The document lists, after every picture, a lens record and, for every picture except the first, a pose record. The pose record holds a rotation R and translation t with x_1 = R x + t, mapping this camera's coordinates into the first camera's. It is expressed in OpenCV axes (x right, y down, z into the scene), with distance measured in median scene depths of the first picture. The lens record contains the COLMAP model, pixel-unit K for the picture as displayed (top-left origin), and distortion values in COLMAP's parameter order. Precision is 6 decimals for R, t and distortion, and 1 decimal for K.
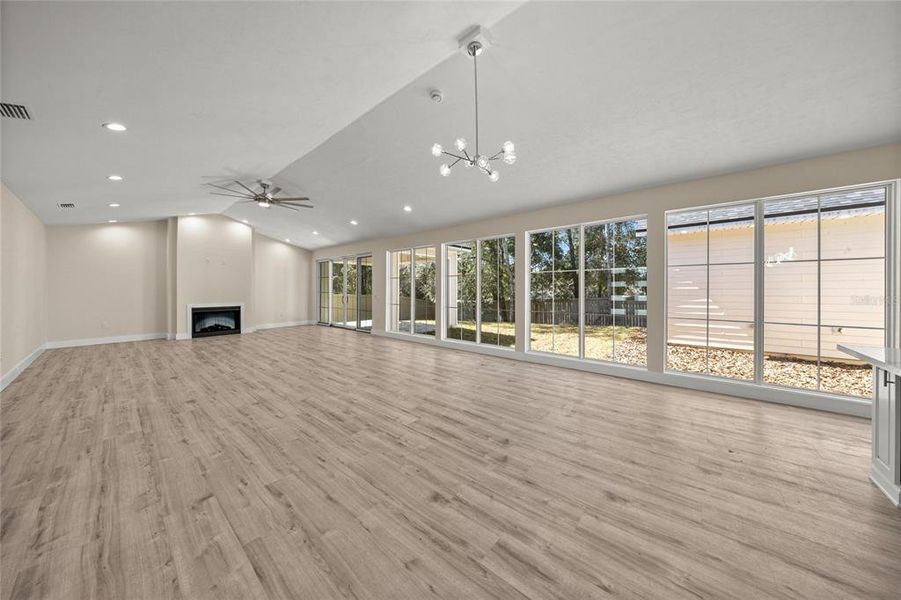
lens RADIAL K [[286.6, 0, 450.5], [0, 286.6, 291.8], [0, 0, 1]] dist [-0.001828, 0.000034]
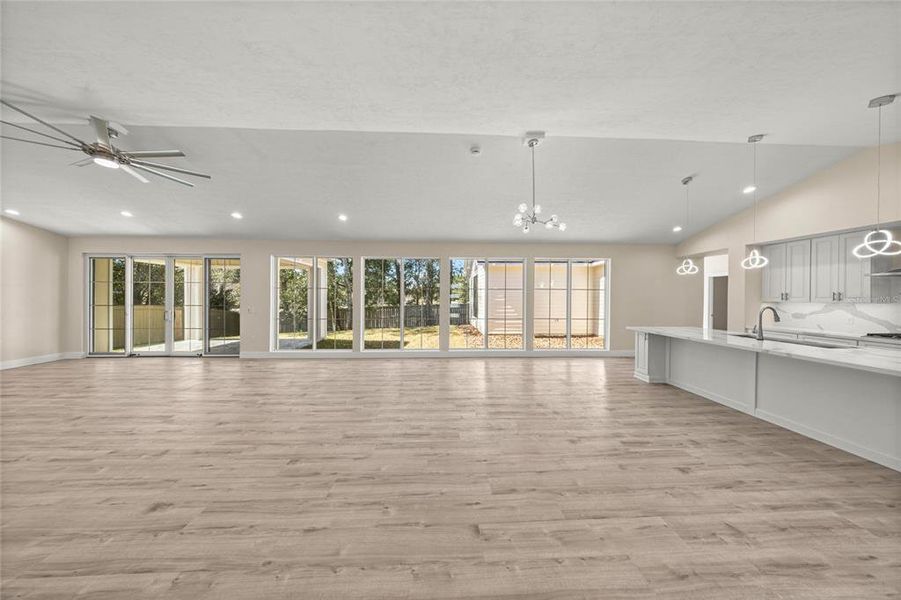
lens RADIAL K [[263.1, 0, 436.4], [0, 263.1, 300.2], [0, 0, 1]] dist [-0.002076, -0.000091]
pose [[0.741272, -0.005035, 0.671186, -0.847001], [-0.000111, 0.999971, 0.007625, -0.039177], [-0.671204, -0.005727, 0.741250, 0.233349]]
